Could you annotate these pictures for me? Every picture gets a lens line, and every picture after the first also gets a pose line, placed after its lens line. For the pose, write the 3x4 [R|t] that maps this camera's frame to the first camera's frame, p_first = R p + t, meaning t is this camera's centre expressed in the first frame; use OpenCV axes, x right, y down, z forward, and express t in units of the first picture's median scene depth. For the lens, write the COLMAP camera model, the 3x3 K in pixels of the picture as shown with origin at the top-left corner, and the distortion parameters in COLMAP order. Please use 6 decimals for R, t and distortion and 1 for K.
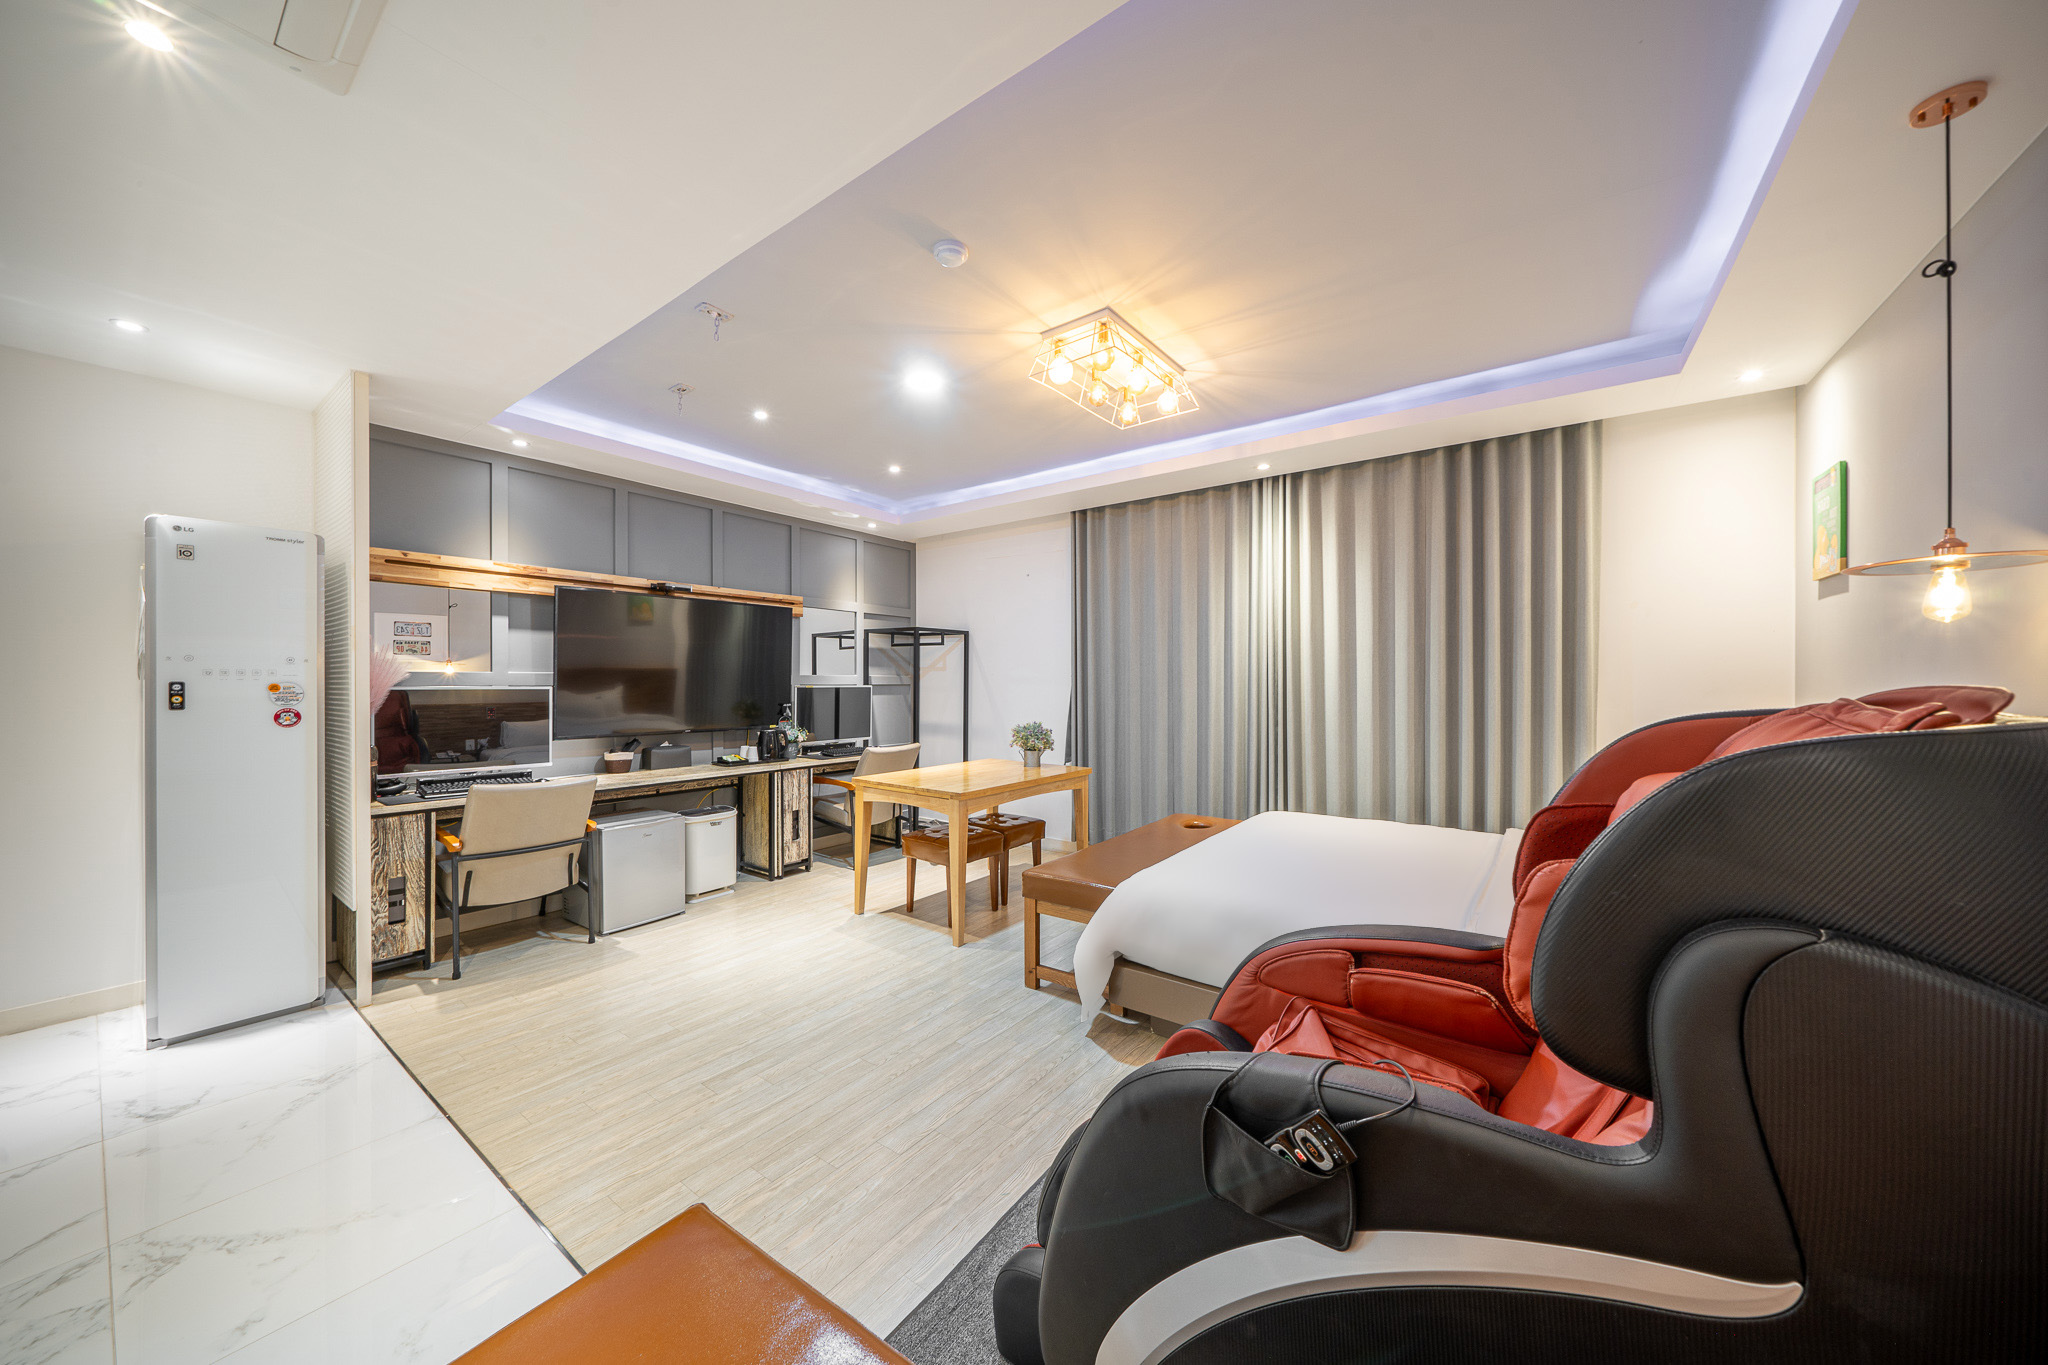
lens RADIAL K [[697.1, 0, 1024.4], [0, 697.1, 684.5], [0, 0, 1]] dist [-0.000138, 0.000046]
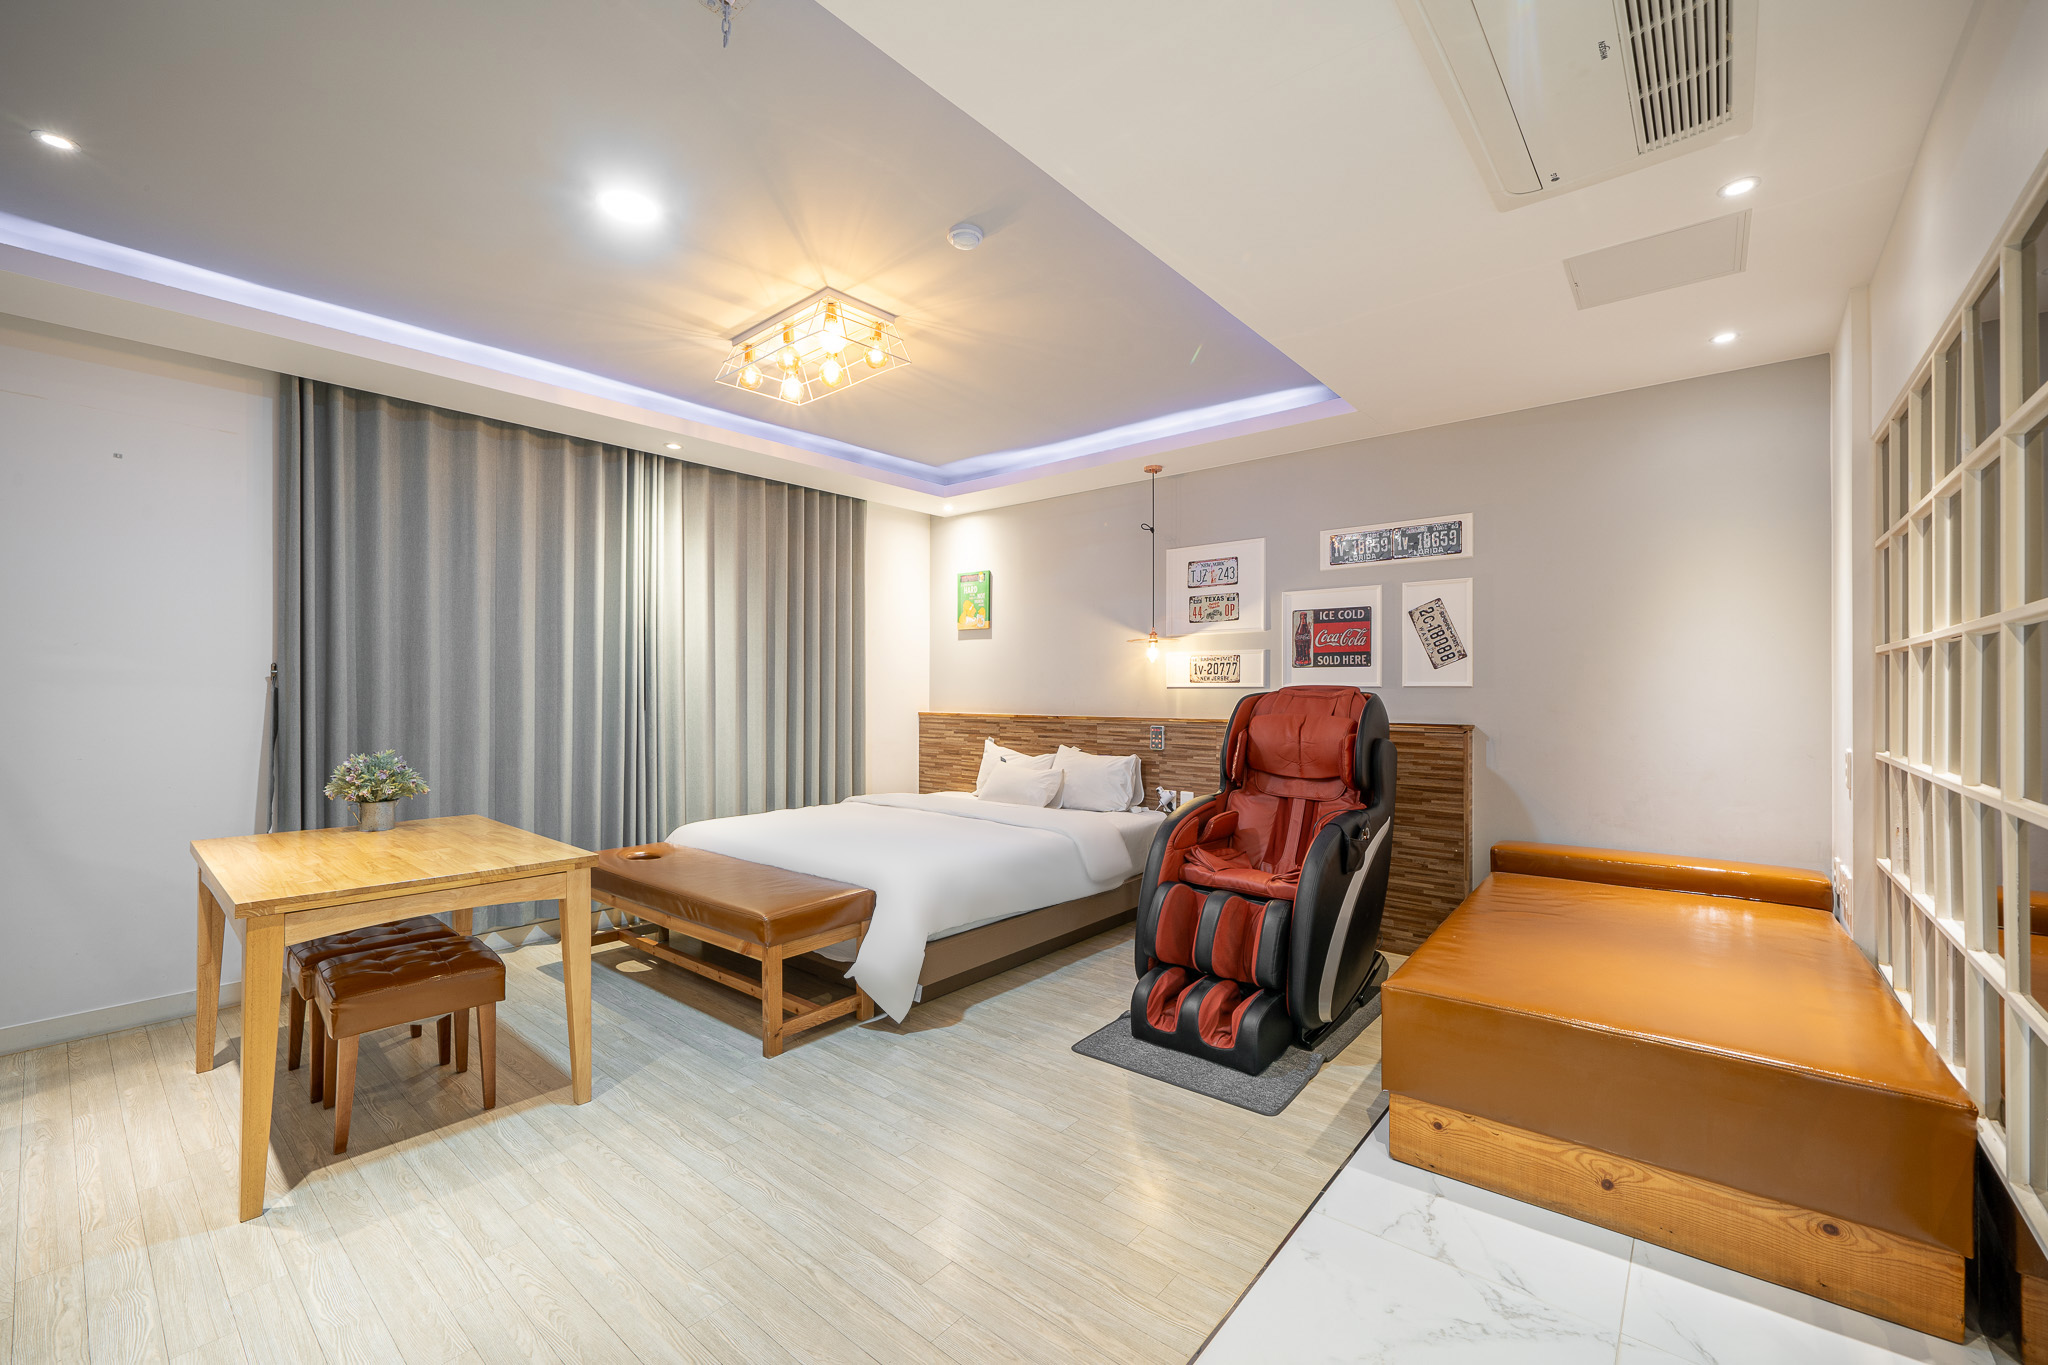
lens RADIAL K [[835.7, 0, 1025.5], [0, 835.7, 683.0], [0, 0, 1]] dist [0.000884, 0.000158]
pose [[0.063265, 0.008843, 0.997958, -0.787743], [0.005313, 0.999944, -0.009198, 0.008064], [-0.997983, 0.005884, 0.063215, 0.532582]]
